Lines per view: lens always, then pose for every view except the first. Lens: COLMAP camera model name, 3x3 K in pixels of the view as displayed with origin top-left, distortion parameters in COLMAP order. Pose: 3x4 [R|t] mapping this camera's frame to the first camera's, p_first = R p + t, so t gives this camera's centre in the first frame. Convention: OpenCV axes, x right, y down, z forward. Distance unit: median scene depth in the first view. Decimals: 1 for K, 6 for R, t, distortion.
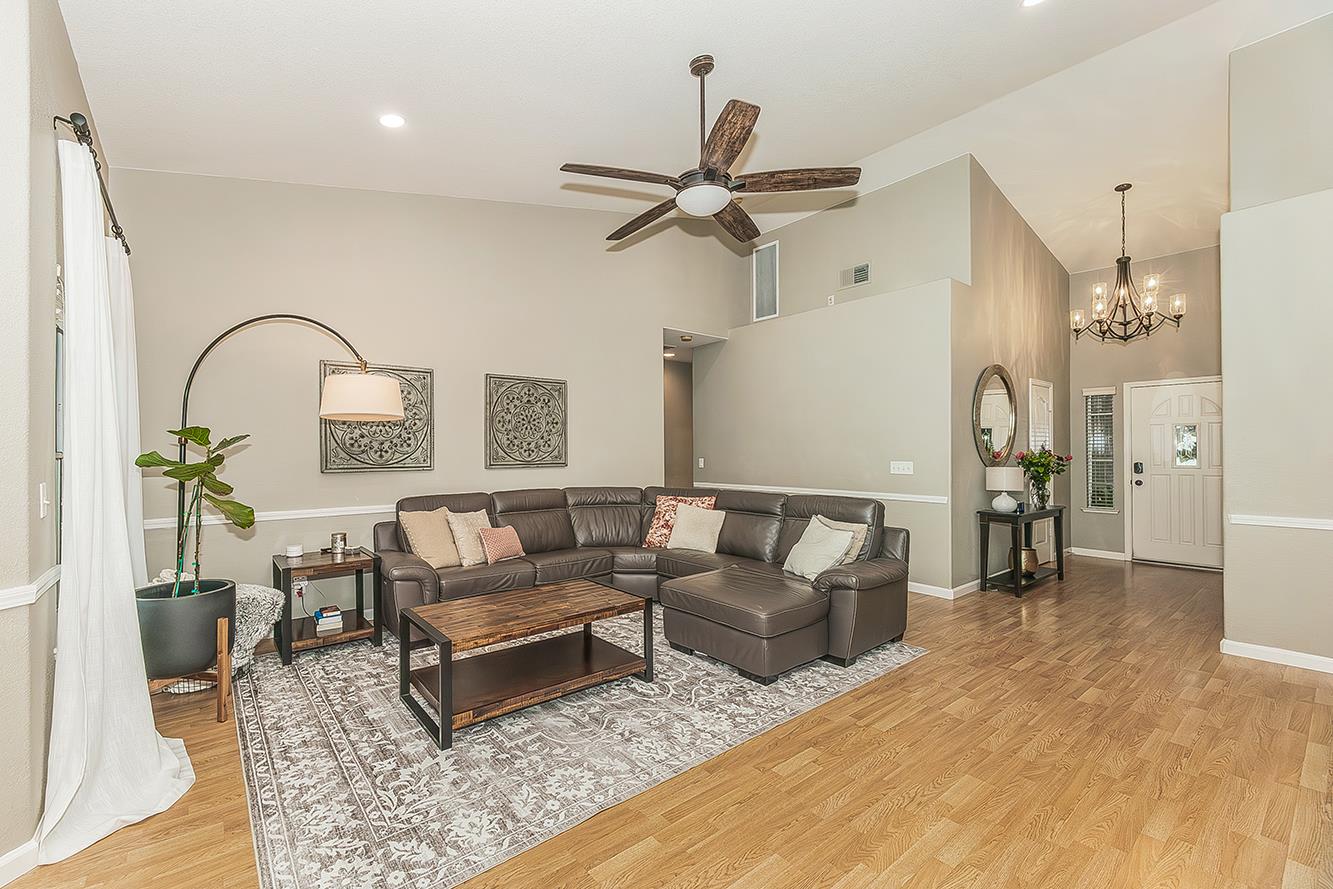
lens RADIAL K [[557.0, 0, 658.4], [0, 557.0, 448.6], [0, 0, 1]] dist [0.006527, -0.001068]
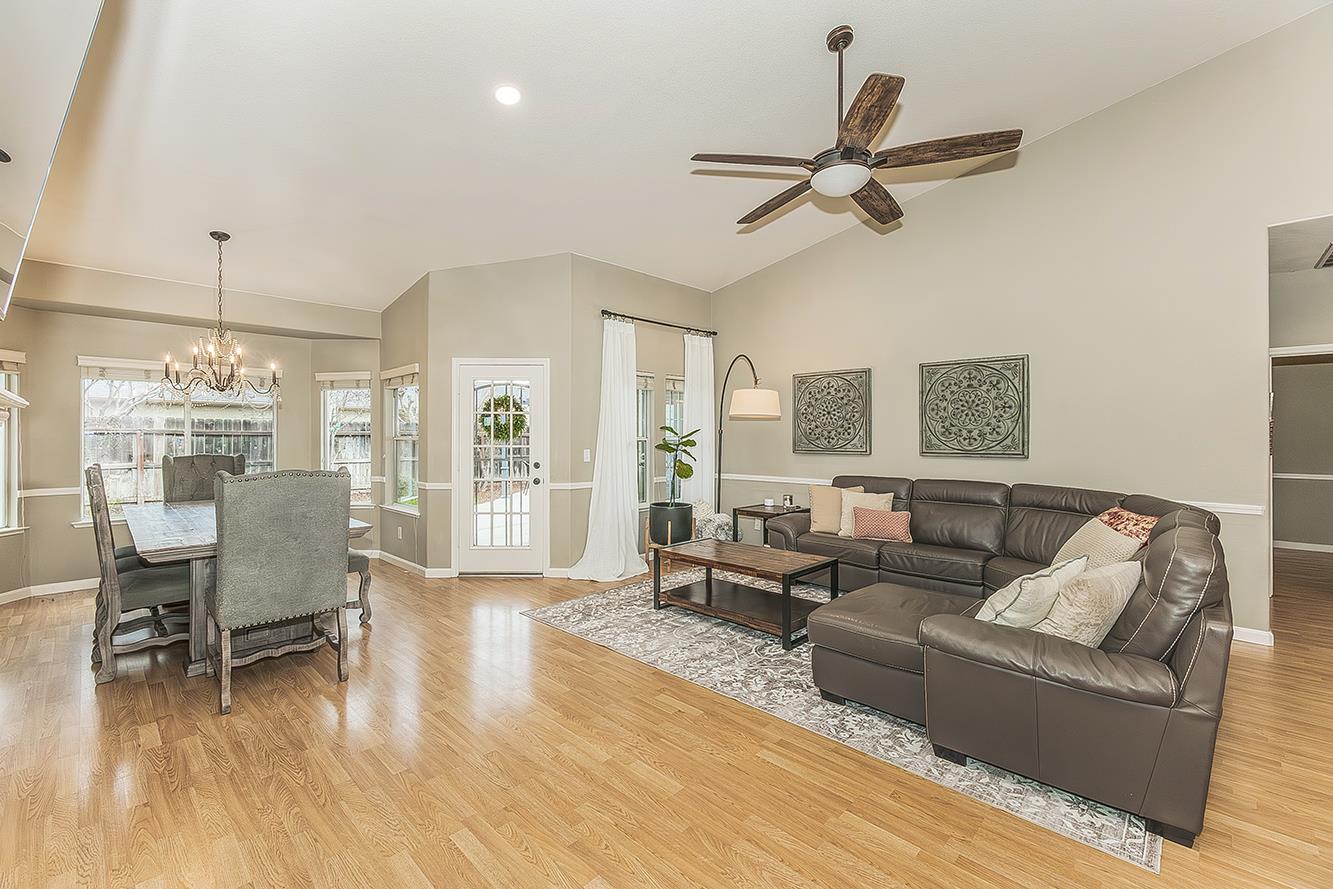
lens RADIAL K [[603.6, 0, 659.7], [0, 603.6, 435.5], [0, 0, 1]] dist [0.017136, 0.000306]
pose [[0.097962, 0.010157, -0.995138, 0.963224], [0.005913, 0.999924, 0.010788, -0.021449], [0.995173, -0.006941, 0.097895, 0.523448]]
